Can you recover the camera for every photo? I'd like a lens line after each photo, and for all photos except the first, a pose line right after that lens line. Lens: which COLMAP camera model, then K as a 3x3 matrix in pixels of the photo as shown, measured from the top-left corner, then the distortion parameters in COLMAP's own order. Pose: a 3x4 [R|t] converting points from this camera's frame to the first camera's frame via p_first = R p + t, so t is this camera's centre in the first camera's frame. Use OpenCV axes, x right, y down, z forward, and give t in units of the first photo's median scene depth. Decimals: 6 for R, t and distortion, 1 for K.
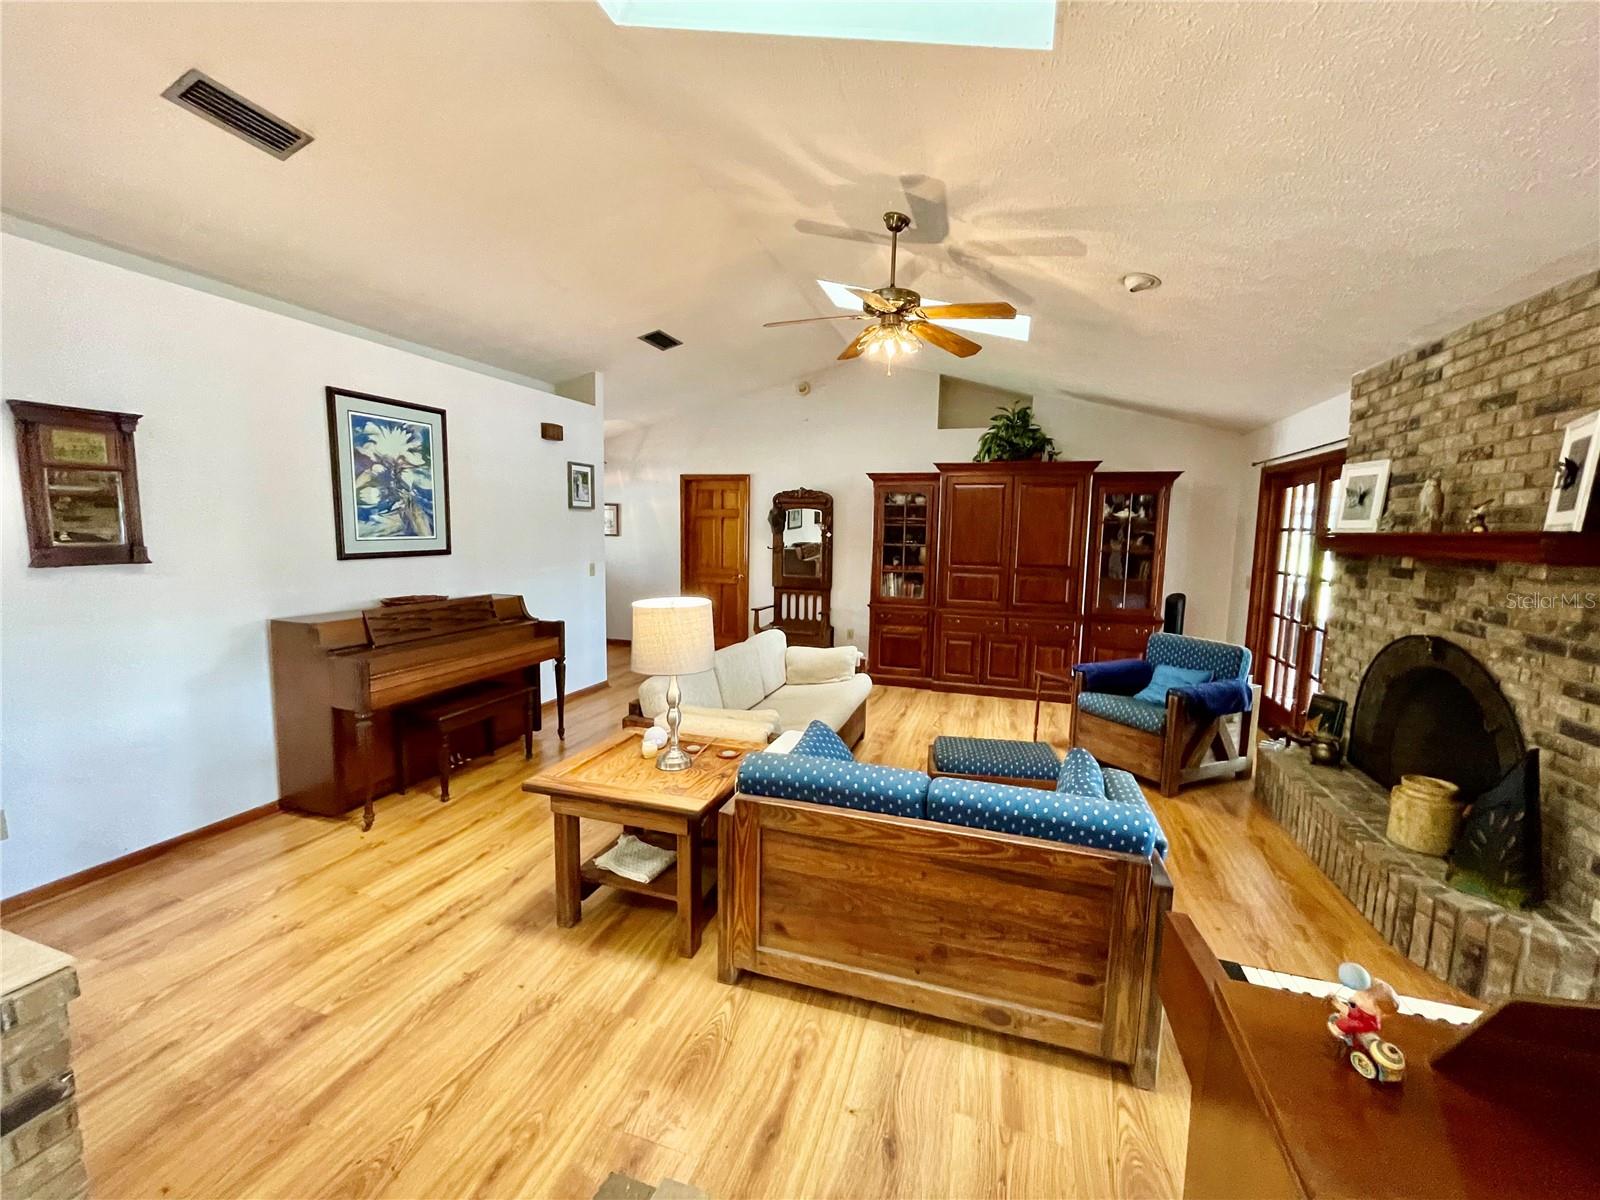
lens RADIAL K [[649.1, 0, 799.5], [0, 649.1, 600.9], [0, 0, 1]] dist [-0.001415, 0.000103]
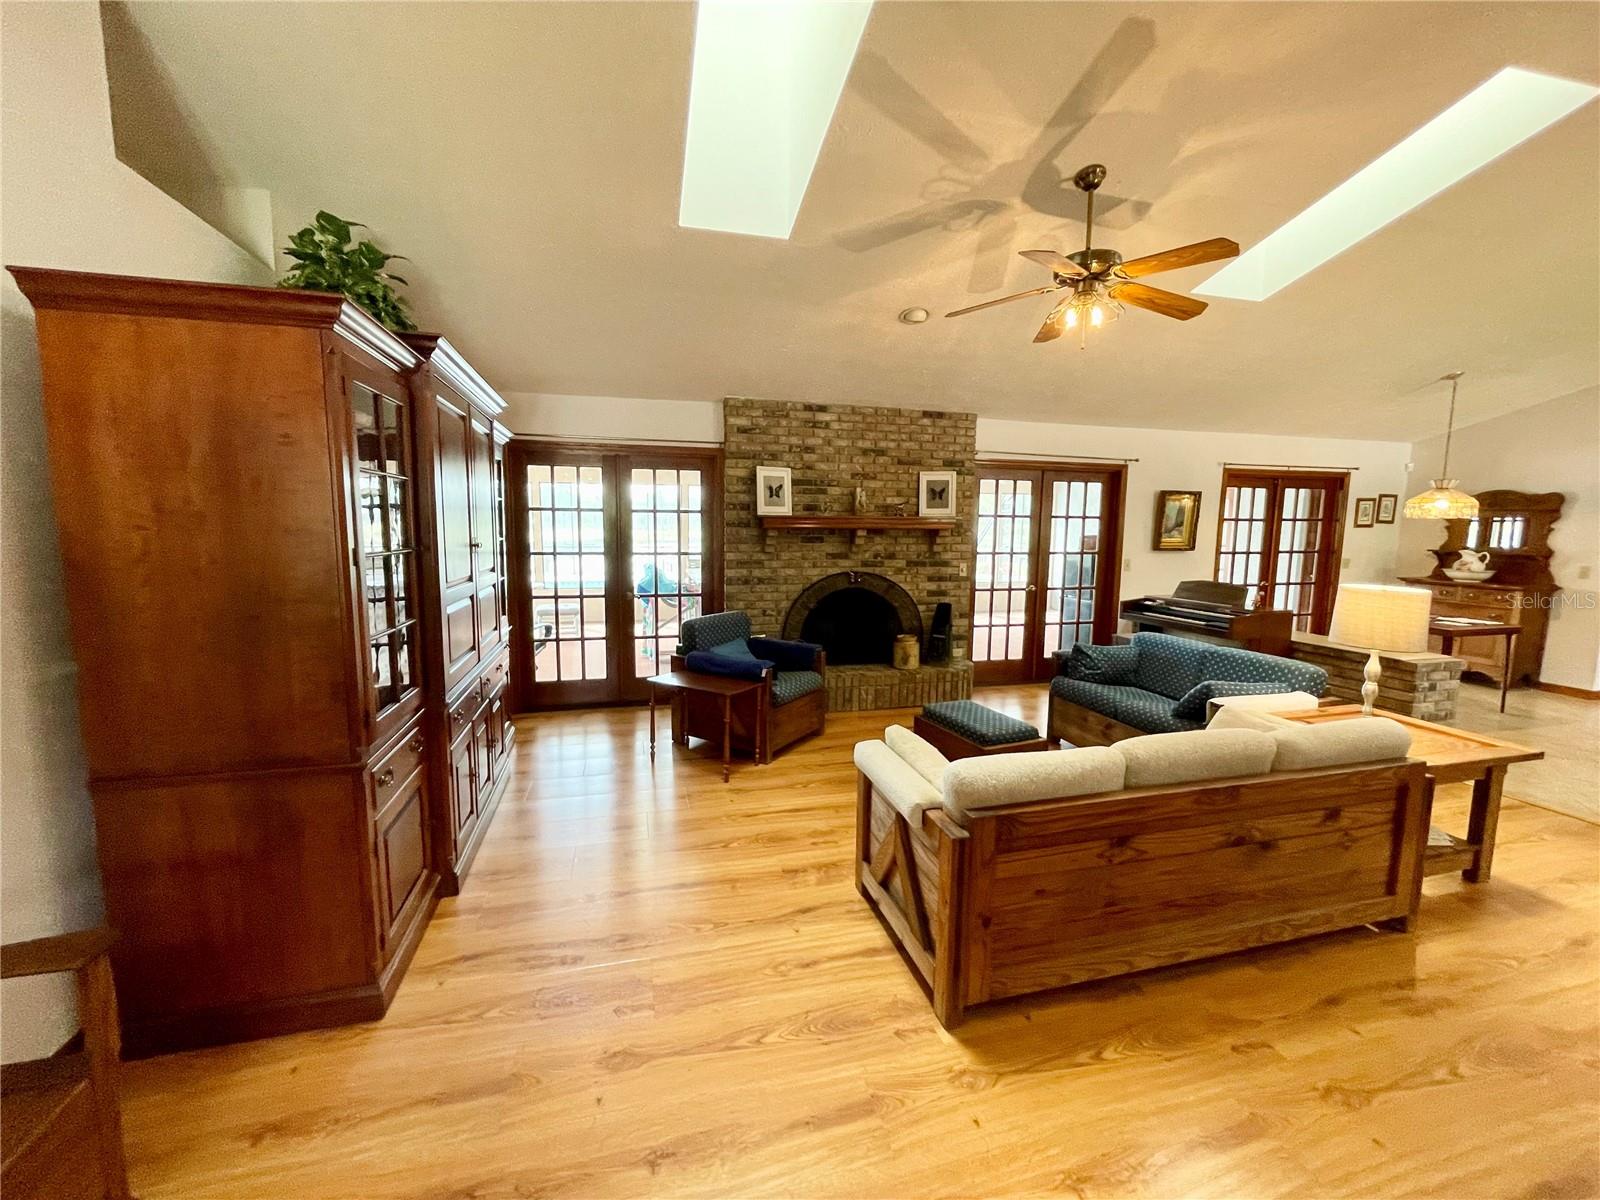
lens RADIAL K [[649.1, 0, 799.5], [0, 649.1, 600.9], [0, 0, 1]] dist [-0.001415, 0.000103]
pose [[-0.541640, -0.122412, 0.831650, -0.483535], [0.075232, 0.978311, 0.192997, -0.223991], [-0.837237, 0.167102, -0.520683, 2.016059]]
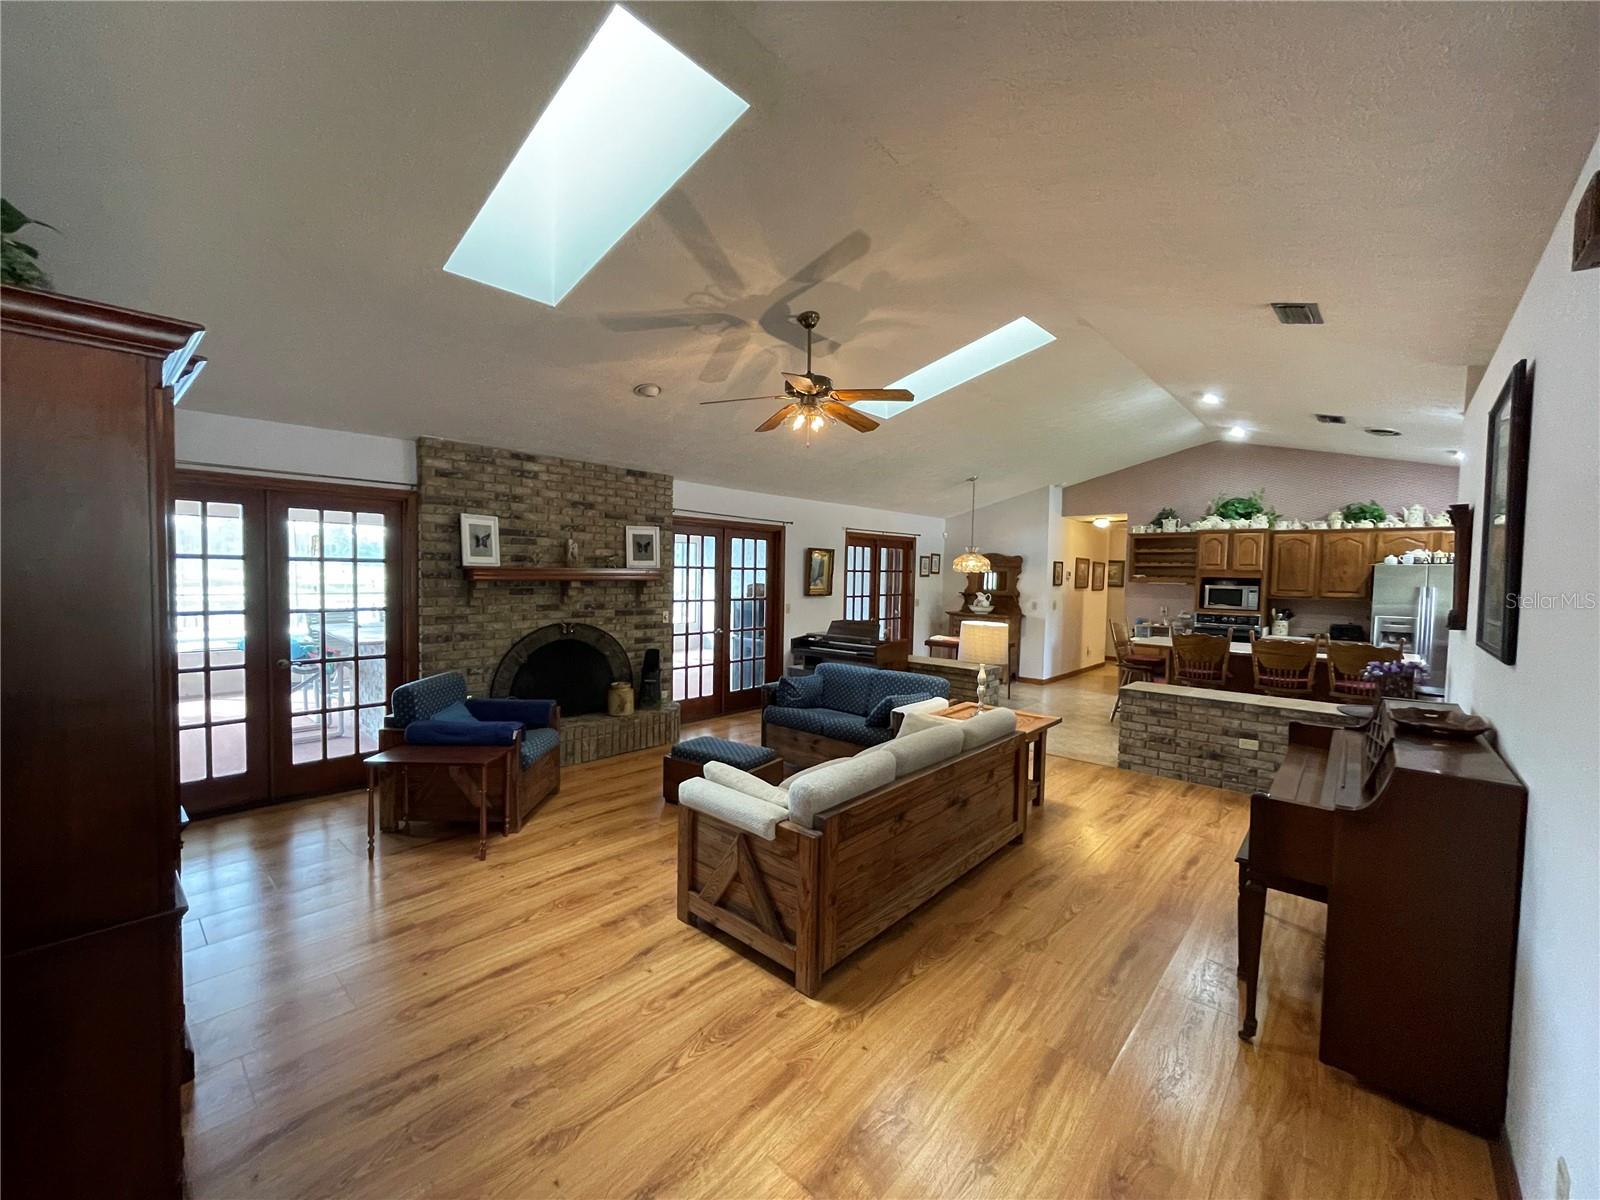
lens RADIAL K [[649.1, 0, 799.5], [0, 649.1, 600.9], [0, 0, 1]] dist [-0.001415, 0.000103]
pose [[-0.913306, -0.054236, 0.403647, -0.363579], [0.010434, 0.987652, 0.156314, -0.276196], [-0.407141, 0.146975, -0.901463, 2.273897]]
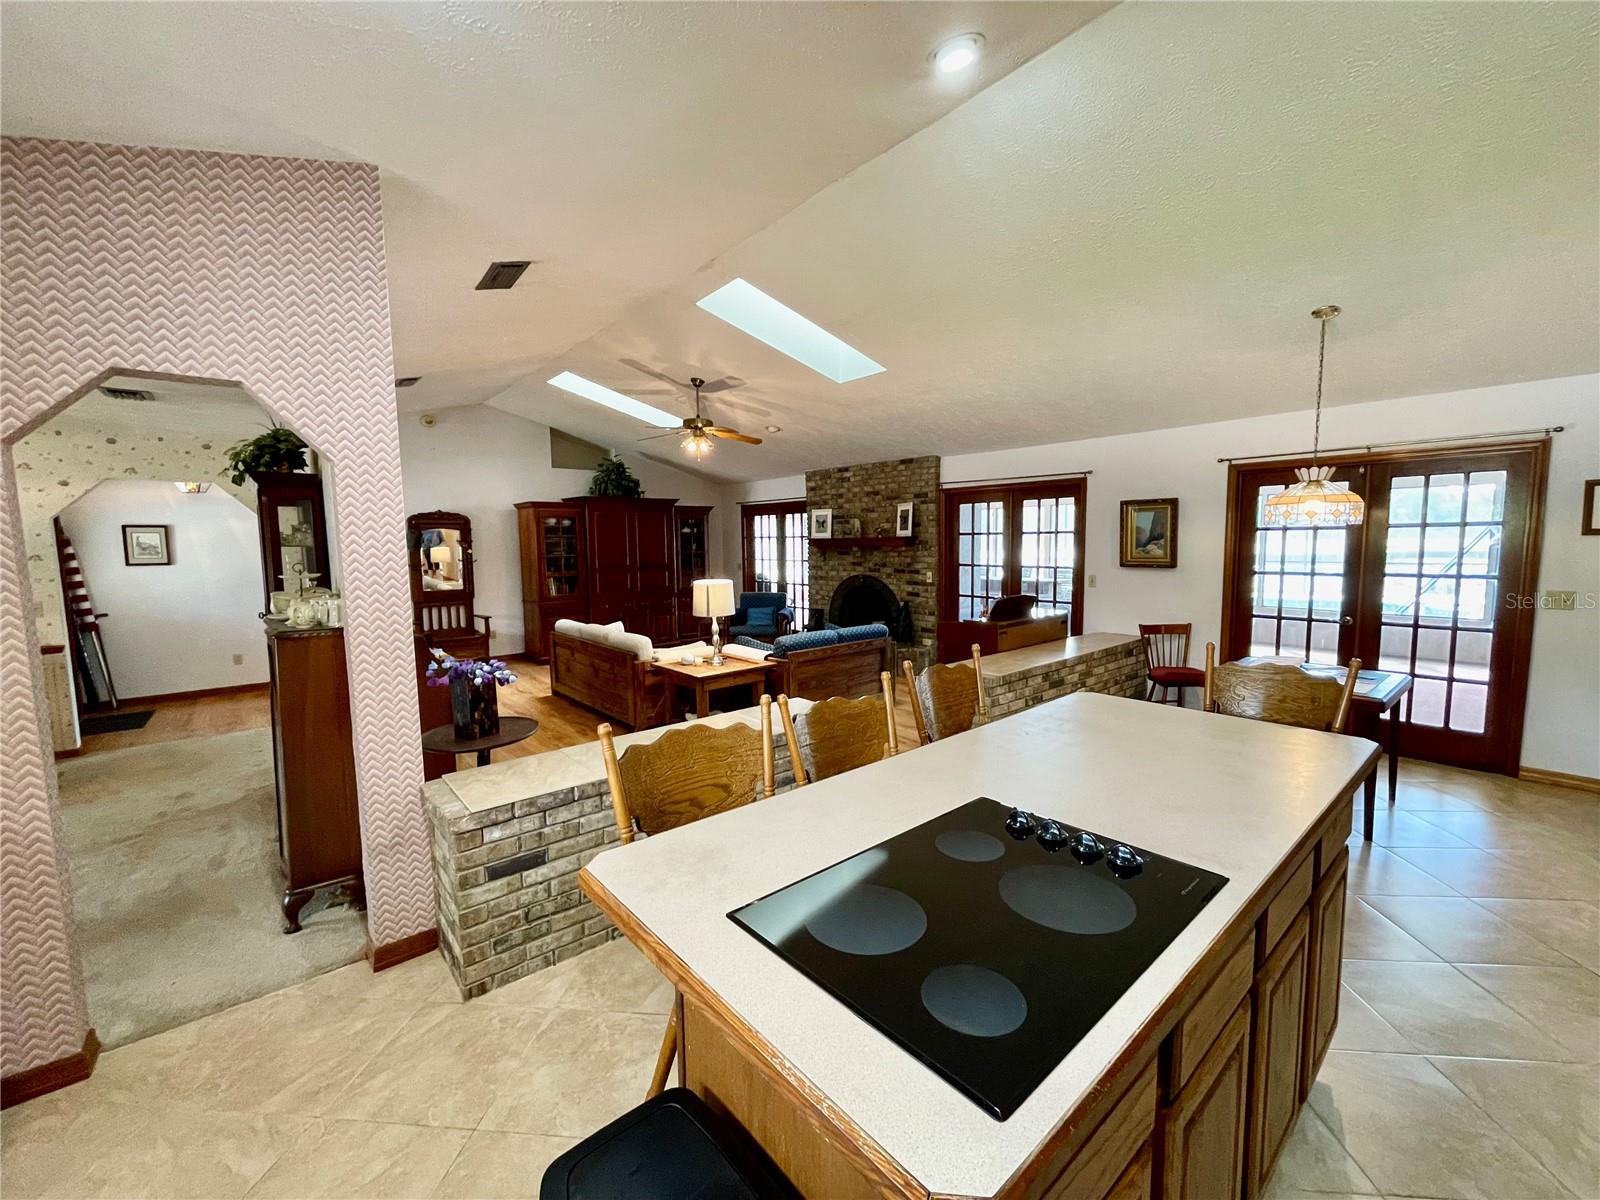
lens RADIAL K [[649.1, 0, 799.5], [0, 649.1, 600.9], [0, 0, 1]] dist [-0.001415, 0.000103]
pose [[0.525272, -0.106012, 0.844305, -1.447270], [0.119843, 0.991536, 0.049940, -0.004496], [-0.842453, 0.074952, 0.533530, -0.237310]]
